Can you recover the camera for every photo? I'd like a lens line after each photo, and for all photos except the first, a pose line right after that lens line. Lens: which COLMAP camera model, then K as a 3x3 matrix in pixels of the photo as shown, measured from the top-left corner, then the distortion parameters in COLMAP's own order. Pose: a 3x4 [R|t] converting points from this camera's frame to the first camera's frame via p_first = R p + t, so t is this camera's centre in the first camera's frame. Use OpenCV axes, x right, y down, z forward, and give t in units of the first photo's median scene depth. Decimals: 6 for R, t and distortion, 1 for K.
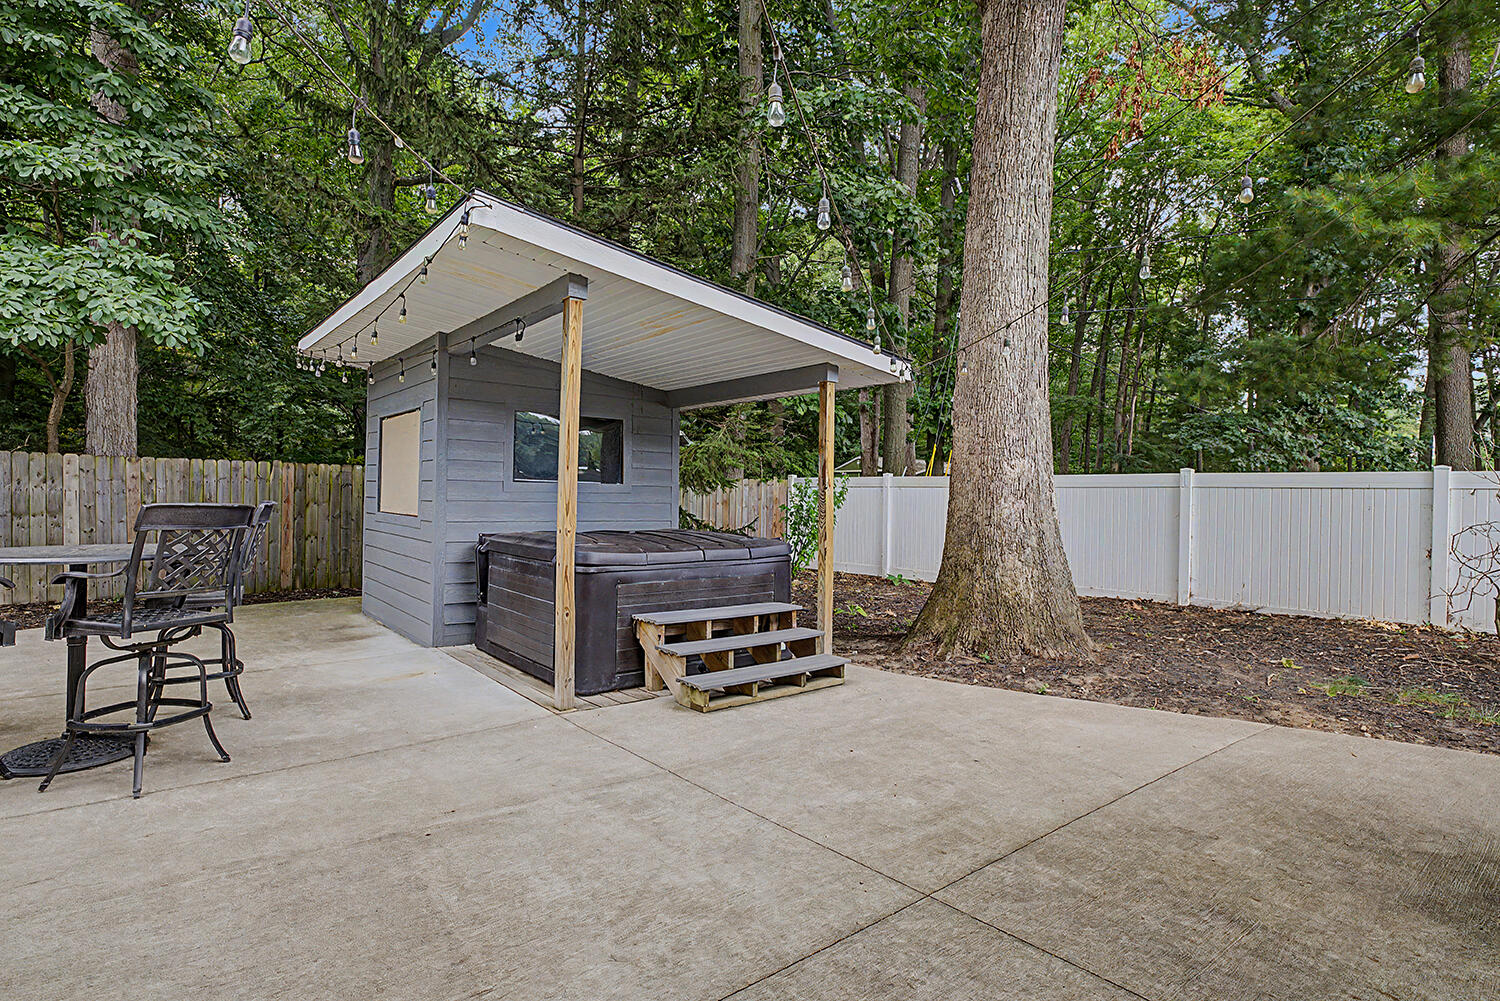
lens RADIAL K [[729.9, 0, 744.9], [0, 729.9, 501.6], [0, 0, 1]] dist [-0.003501, -0.001227]
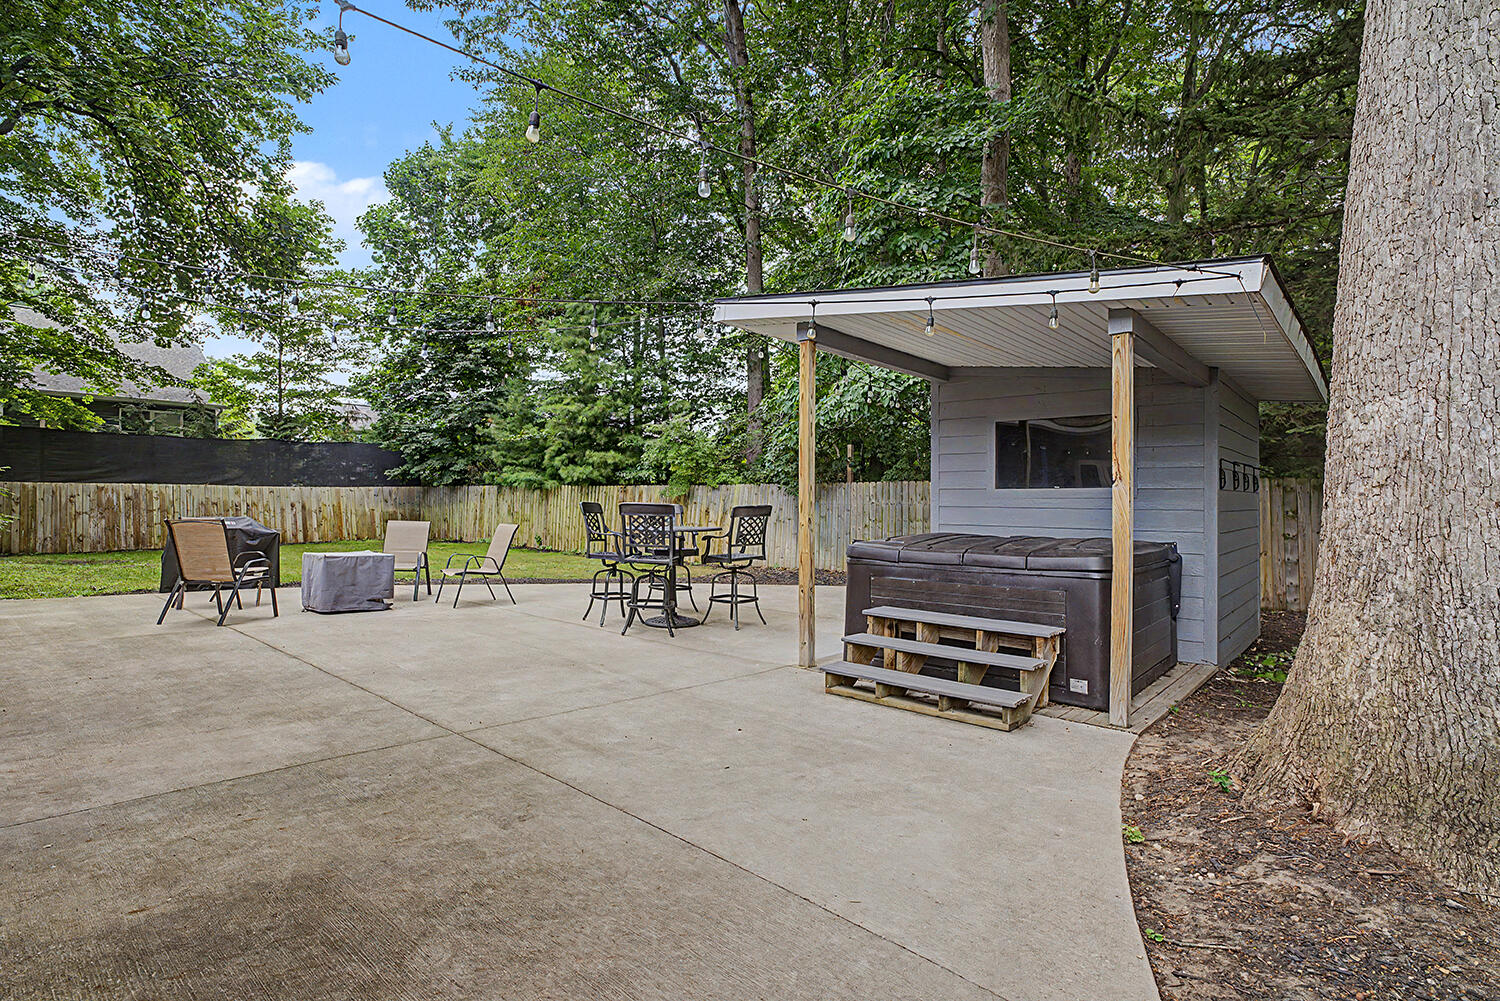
lens RADIAL K [[729.9, 0, 744.9], [0, 729.9, 505.6], [0, 0, 1]] dist [-0.003501, -0.001227]
pose [[0.173716, -0.011068, -0.984734, 1.469210], [-0.012883, 0.999826, -0.013511, 0.038502], [0.984712, 0.015033, 0.173543, 1.009156]]
